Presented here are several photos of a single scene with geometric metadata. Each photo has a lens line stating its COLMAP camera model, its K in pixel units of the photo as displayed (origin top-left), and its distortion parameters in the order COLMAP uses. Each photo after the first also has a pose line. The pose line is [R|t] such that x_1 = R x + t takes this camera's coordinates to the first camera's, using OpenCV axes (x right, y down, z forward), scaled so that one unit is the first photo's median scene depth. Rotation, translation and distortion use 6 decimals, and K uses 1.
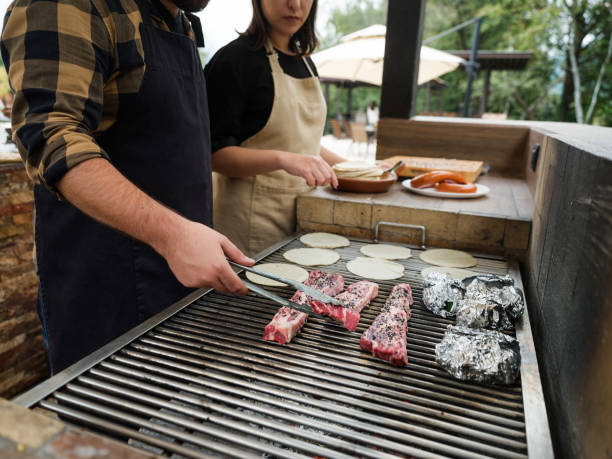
lens RADIAL K [[456.5, 0, 305.8], [0, 456.5, 228.4], [0, 0, 1]] dist [-0.006378, 0.006046]
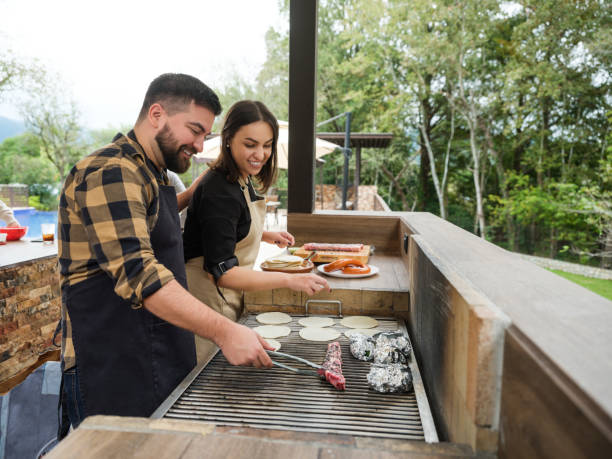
lens RADIAL K [[456.5, 0, 306.8], [0, 456.5, 229.8], [0, 0, 1]] dist [-0.006378, 0.006046]
pose [[0.968031, -0.050036, 0.245791, -0.176020], [0.086090, 0.986655, -0.138205, -0.035799], [-0.235596, 0.154947, 0.959420, -0.365620]]
